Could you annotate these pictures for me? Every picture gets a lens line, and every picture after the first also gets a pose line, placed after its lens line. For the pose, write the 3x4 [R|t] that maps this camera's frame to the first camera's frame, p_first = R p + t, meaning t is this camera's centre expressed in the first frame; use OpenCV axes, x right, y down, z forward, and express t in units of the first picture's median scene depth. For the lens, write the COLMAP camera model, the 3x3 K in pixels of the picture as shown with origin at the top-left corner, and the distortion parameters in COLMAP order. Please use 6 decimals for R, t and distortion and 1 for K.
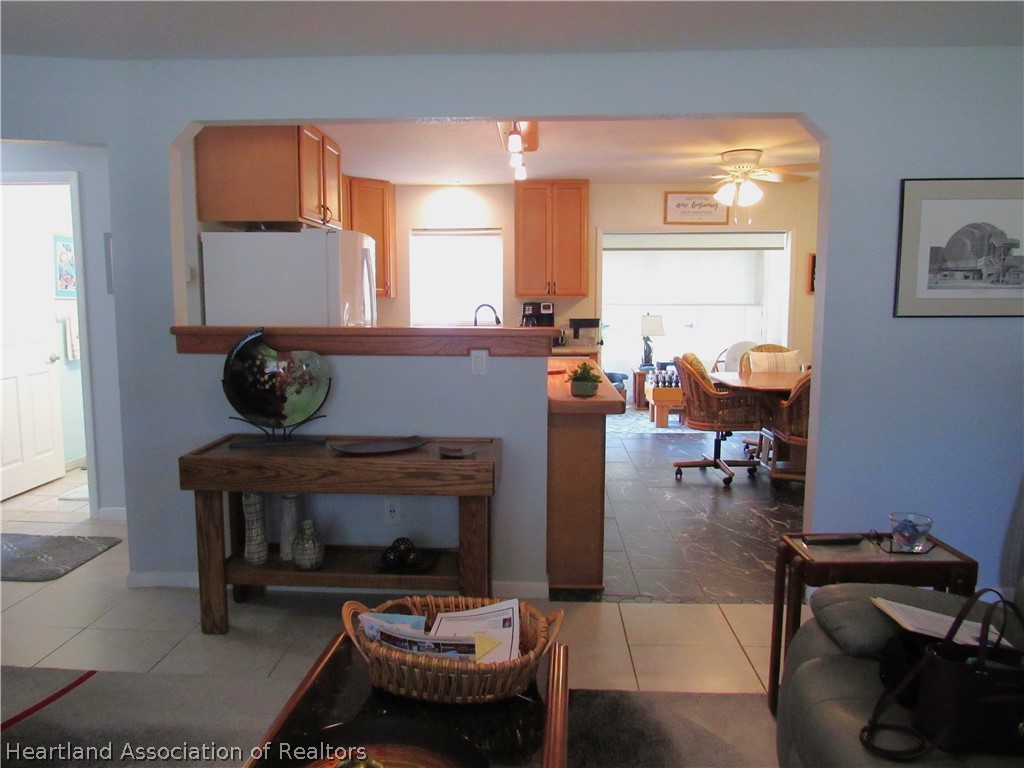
lens RADIAL K [[733.4, 0, 512.5], [0, 733.4, 381.3], [0, 0, 1]] dist [-0.015922, -0.005869]
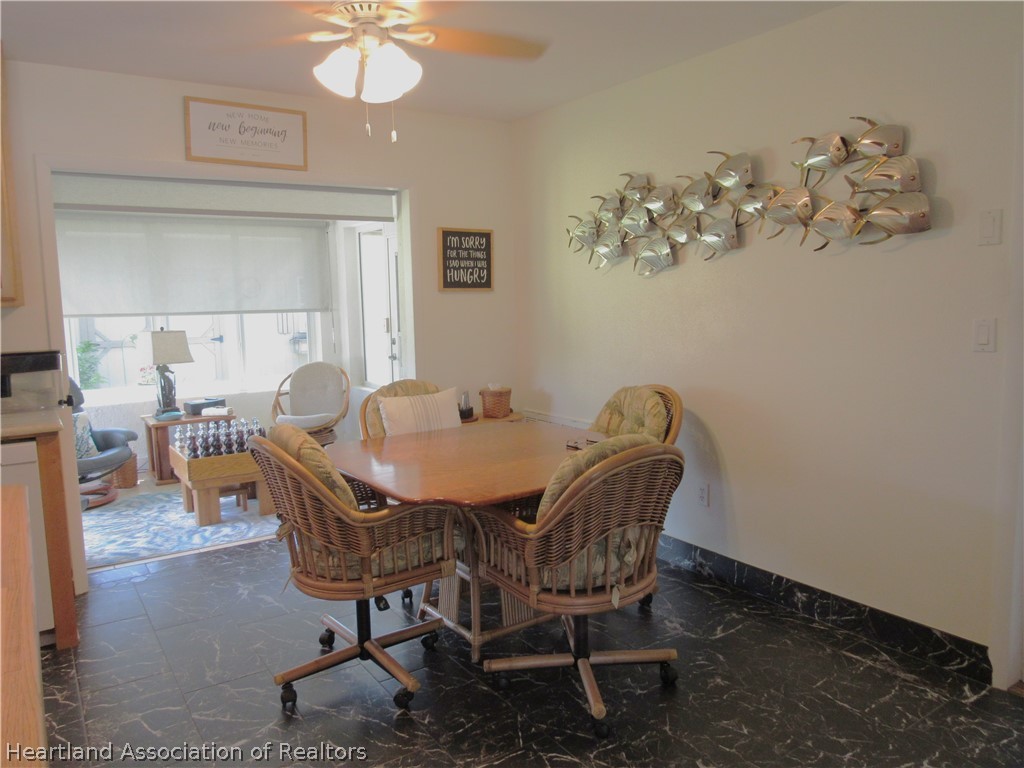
lens RADIAL K [[733.4, 0, 512.5], [0, 733.4, 381.3], [0, 0, 1]] dist [-0.015922, -0.005869]
pose [[0.802123, -0.084039, 0.591216, 0.074532], [0.086589, 0.995953, 0.024093, -0.051903], [-0.590848, 0.031867, 0.806153, 0.456564]]
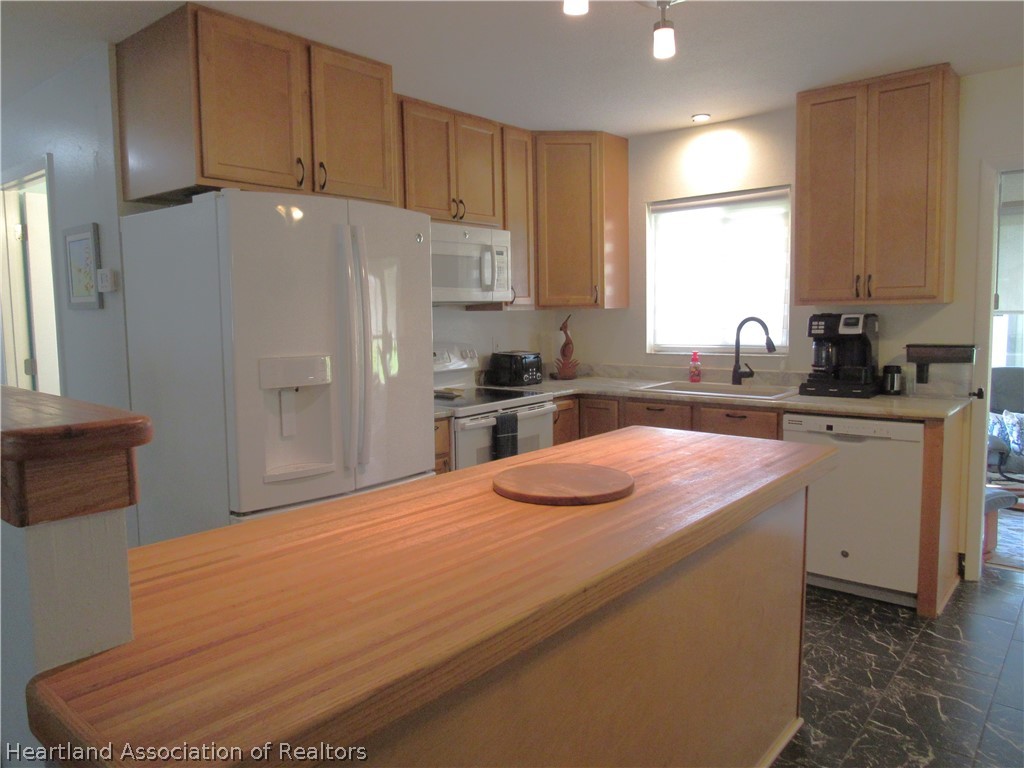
lens RADIAL K [[733.4, 0, 512.5], [0, 733.4, 381.3], [0, 0, 1]] dist [-0.015922, -0.005869]
pose [[0.795573, 0.040560, -0.604498, 0.168197], [-0.049291, 0.998782, 0.002144, -0.046726], [0.603849, 0.028091, 0.796604, 0.424583]]
